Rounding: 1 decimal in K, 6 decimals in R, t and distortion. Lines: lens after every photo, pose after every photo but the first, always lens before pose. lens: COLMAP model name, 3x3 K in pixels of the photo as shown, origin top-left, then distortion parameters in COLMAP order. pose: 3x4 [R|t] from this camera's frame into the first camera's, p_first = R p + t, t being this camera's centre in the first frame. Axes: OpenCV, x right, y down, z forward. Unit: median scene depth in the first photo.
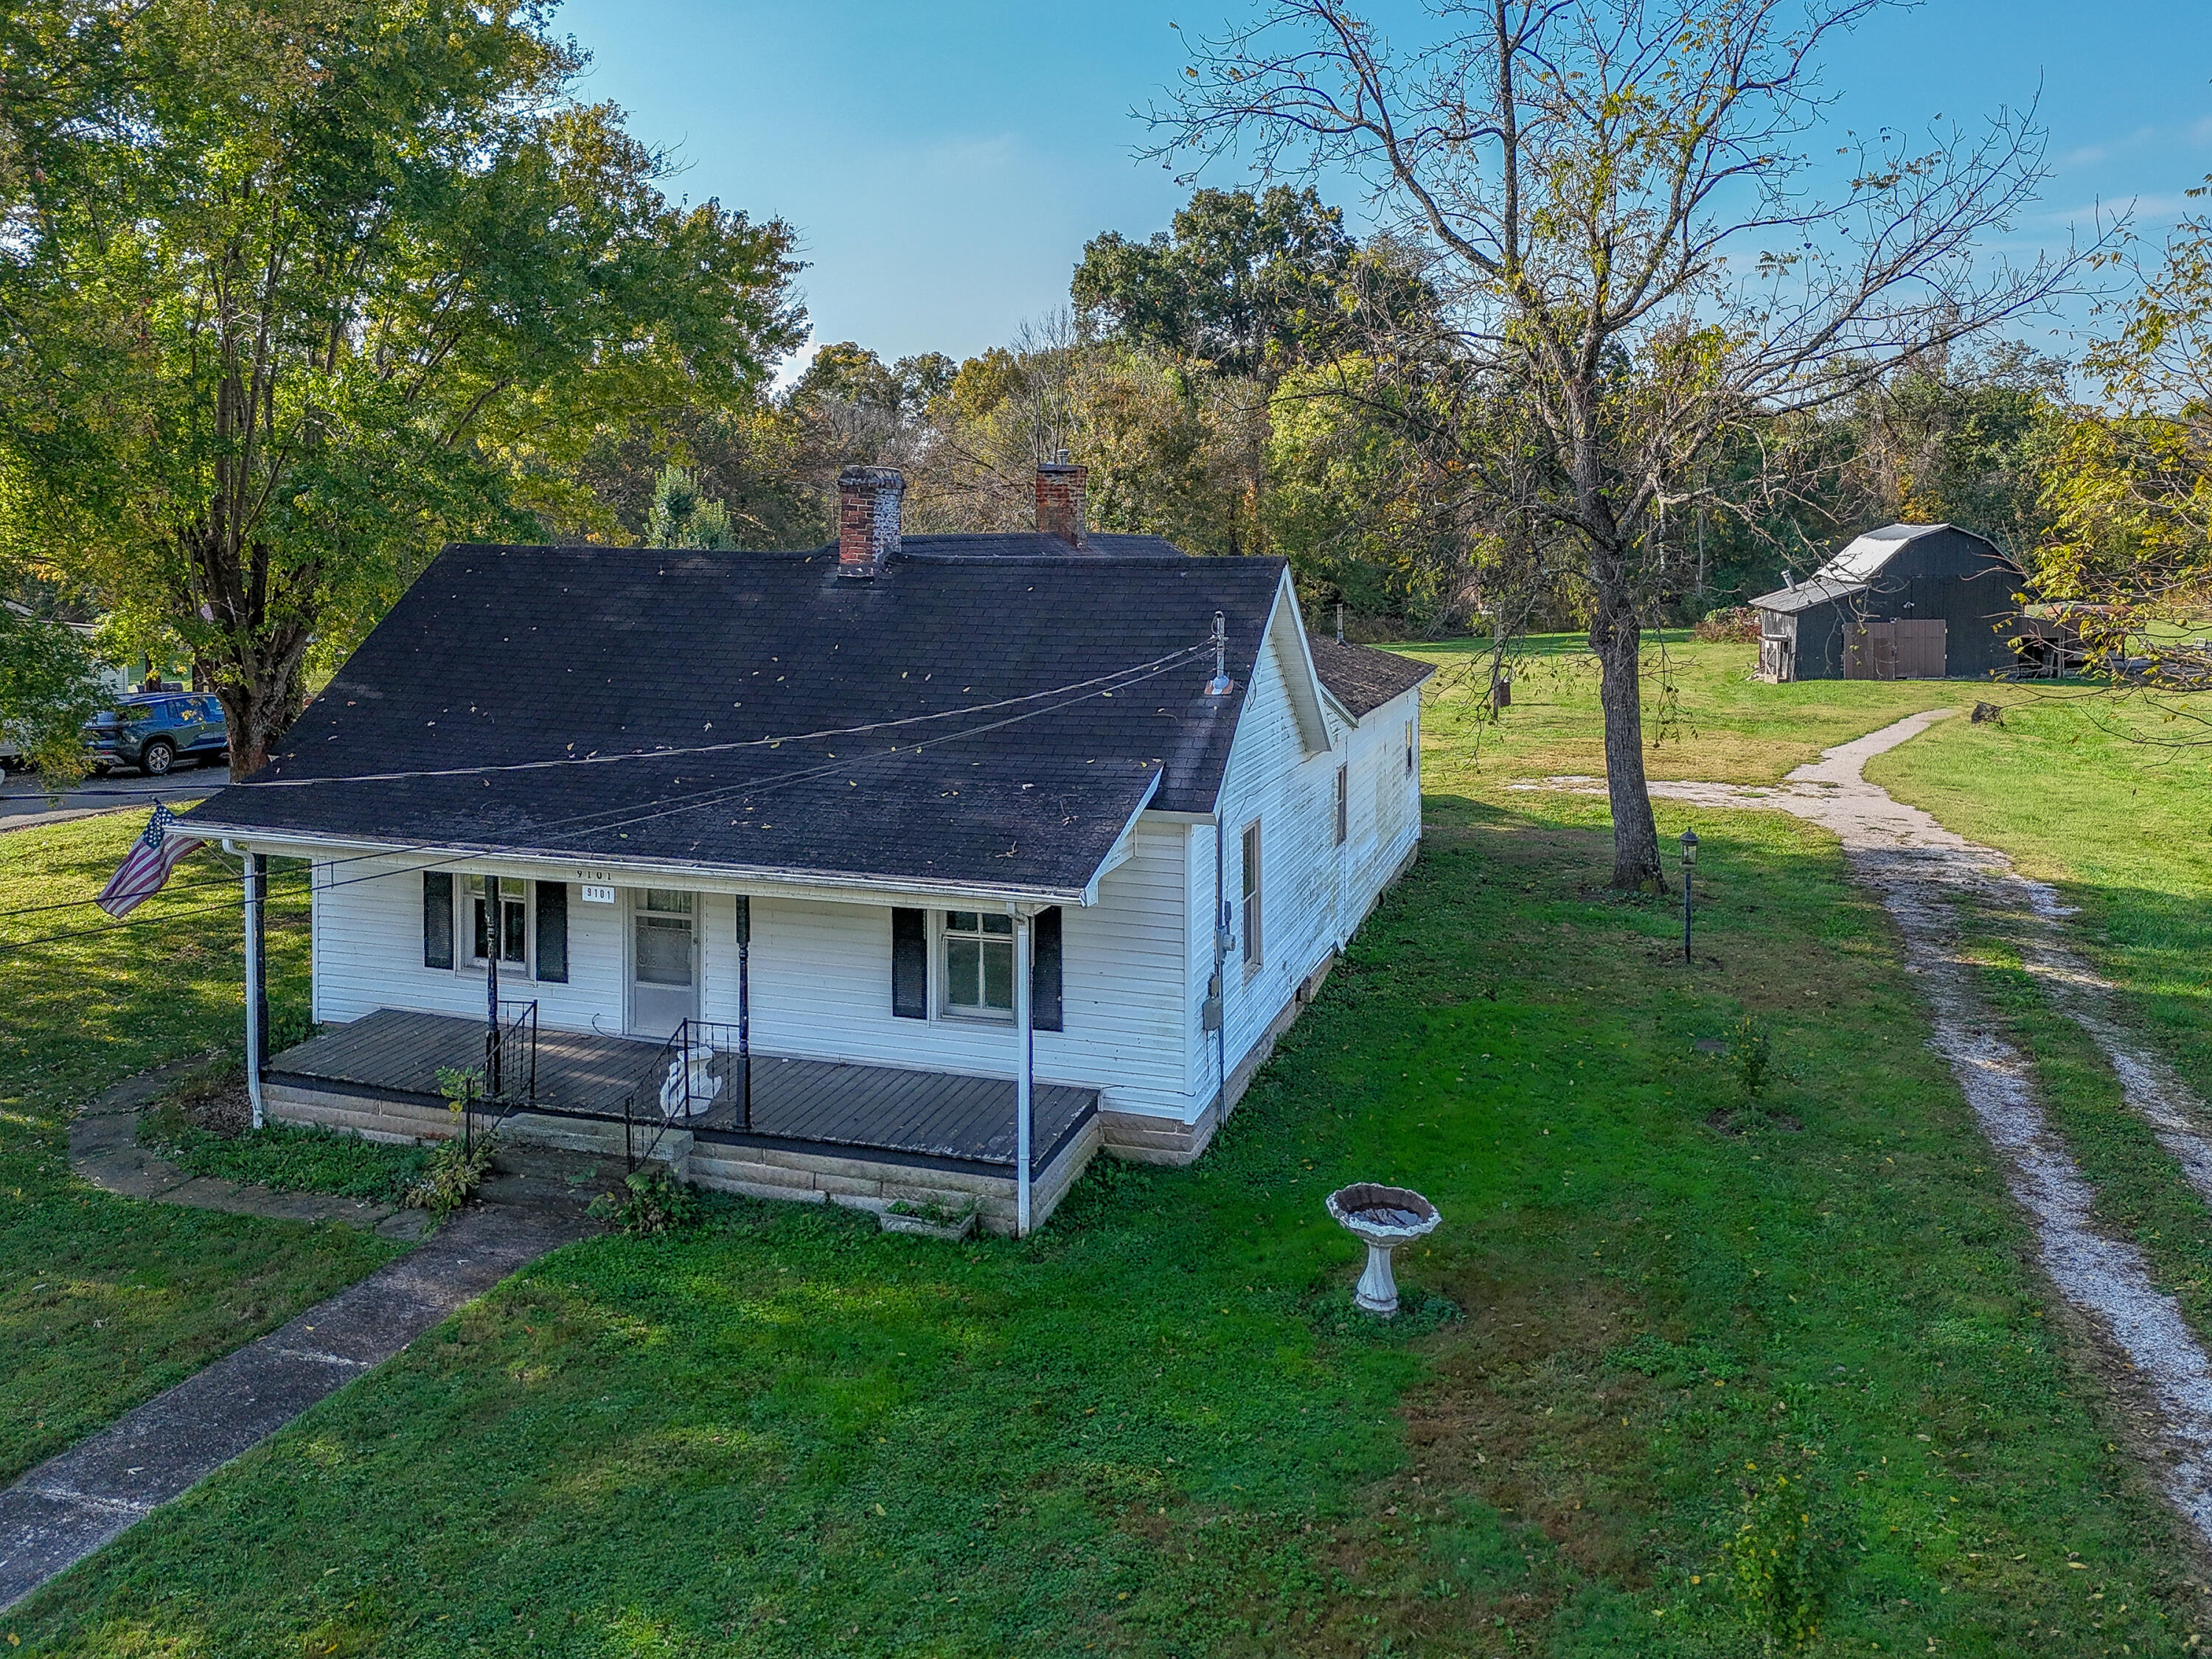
lens RADIAL K [[1719.0, 0, 1105.1], [0, 1719.0, 557.3], [0, 0, 1]] dist [0.037738, 0.000996]
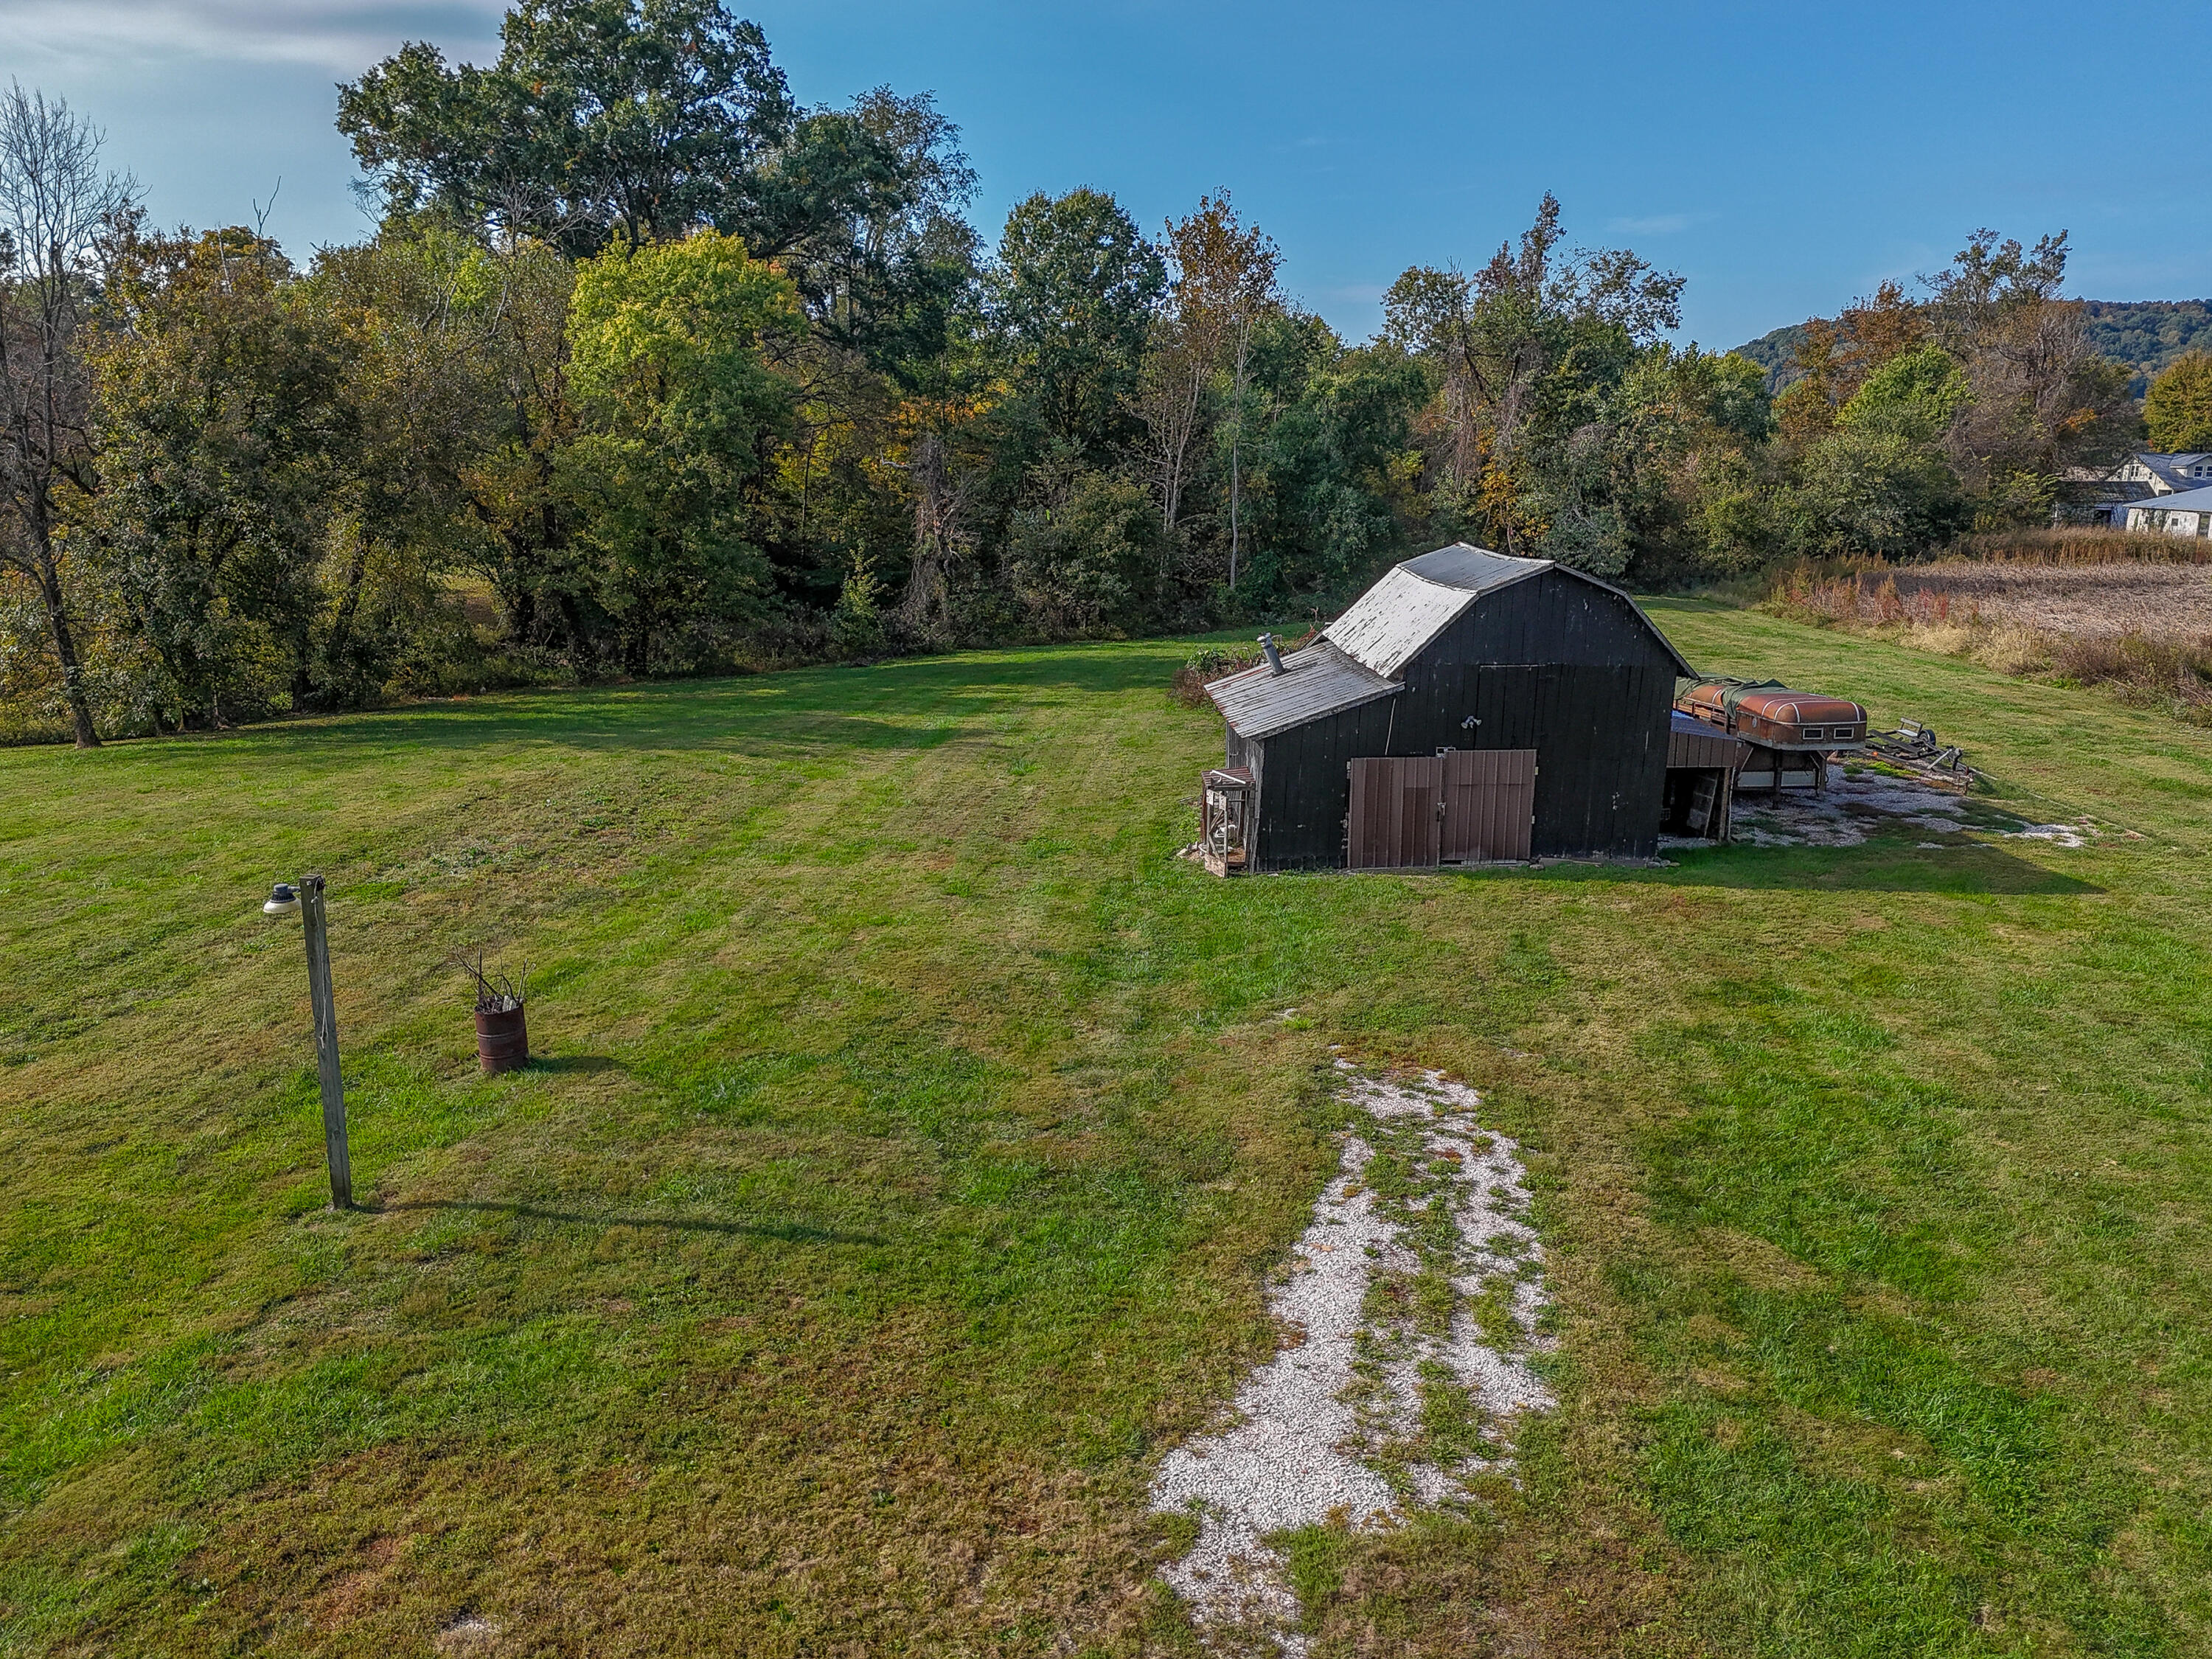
lens RADIAL K [[1622.6, 0, 1106.0], [0, 1622.6, 829.5], [0, 0, 1]] dist [0.047322, -0.051927]
pose [[0.978507, -0.041996, 0.201890, 0.891356], [-0.000340, 0.978713, 0.205234, -0.135580], [-0.206211, -0.200891, 0.957664, 1.902400]]
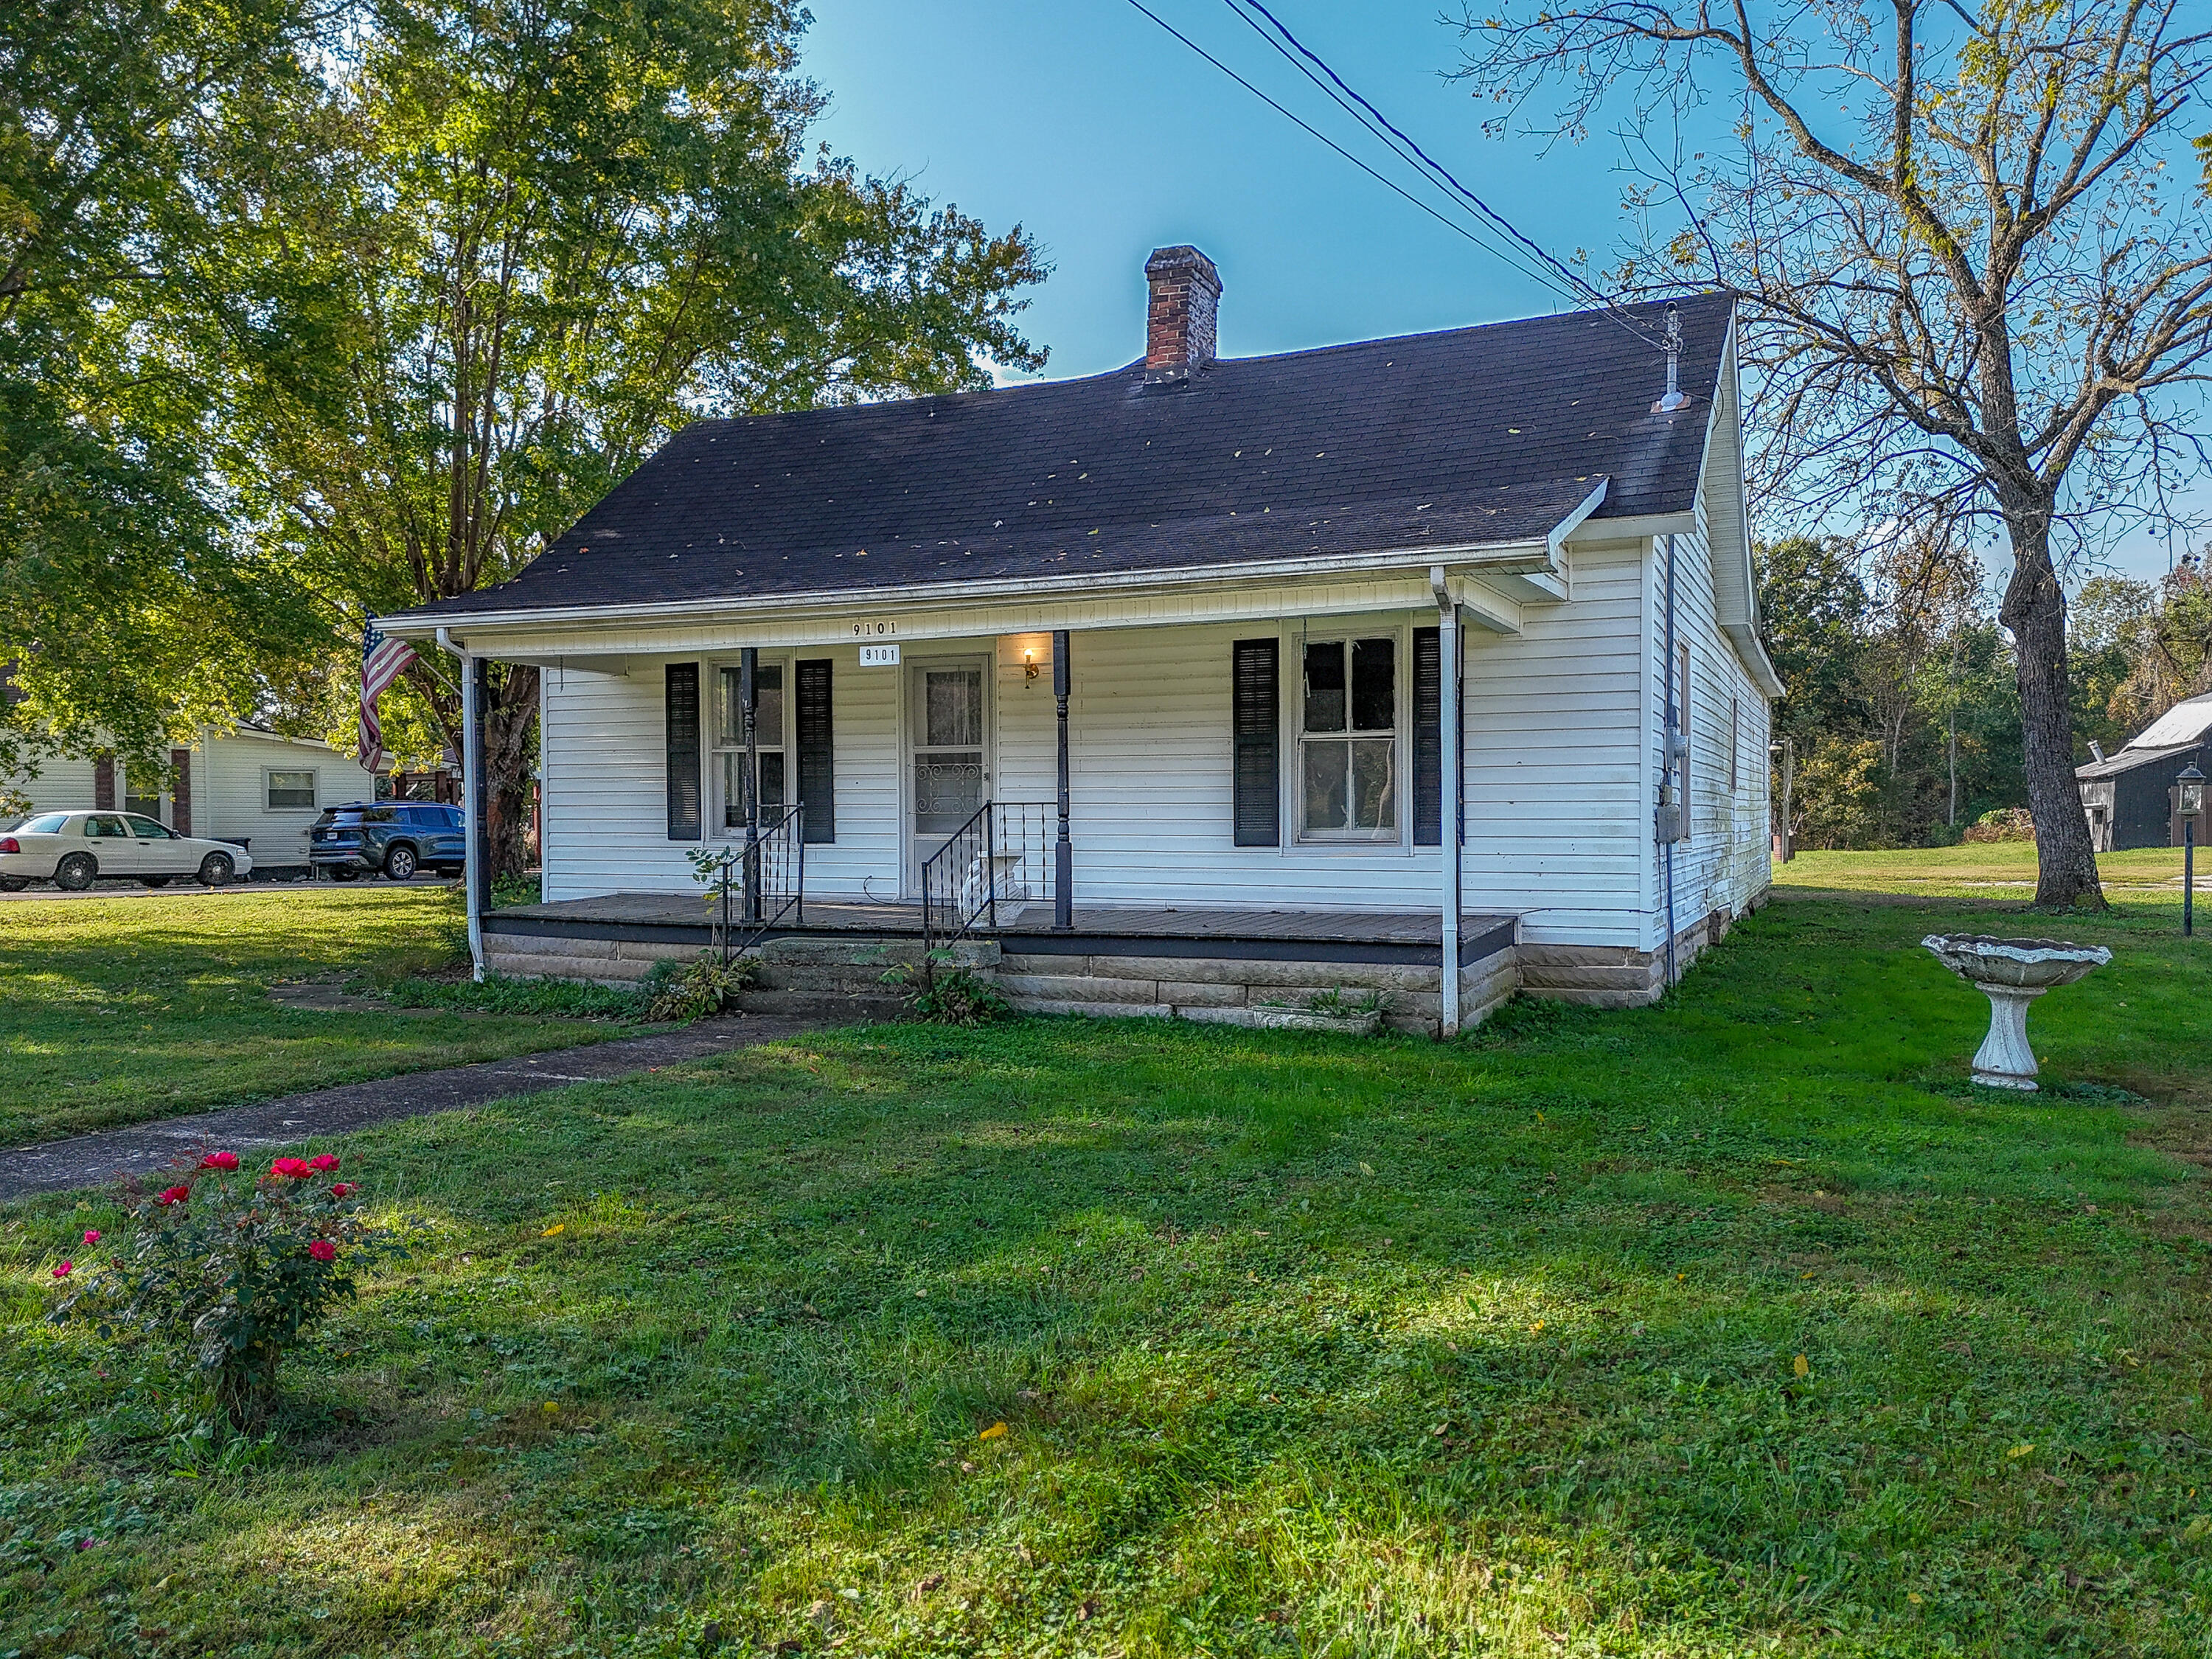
lens RADIAL K [[1657.8, 0, 1106.0], [0, 1657.8, 829.5], [0, 0, 1]] dist [0.075963, -0.071734]
pose [[0.993917, -0.002477, -0.110101, -0.094509], [0.000474, 0.999834, -0.018213, 0.261350], [0.110128, 0.018050, 0.993754, 0.224256]]
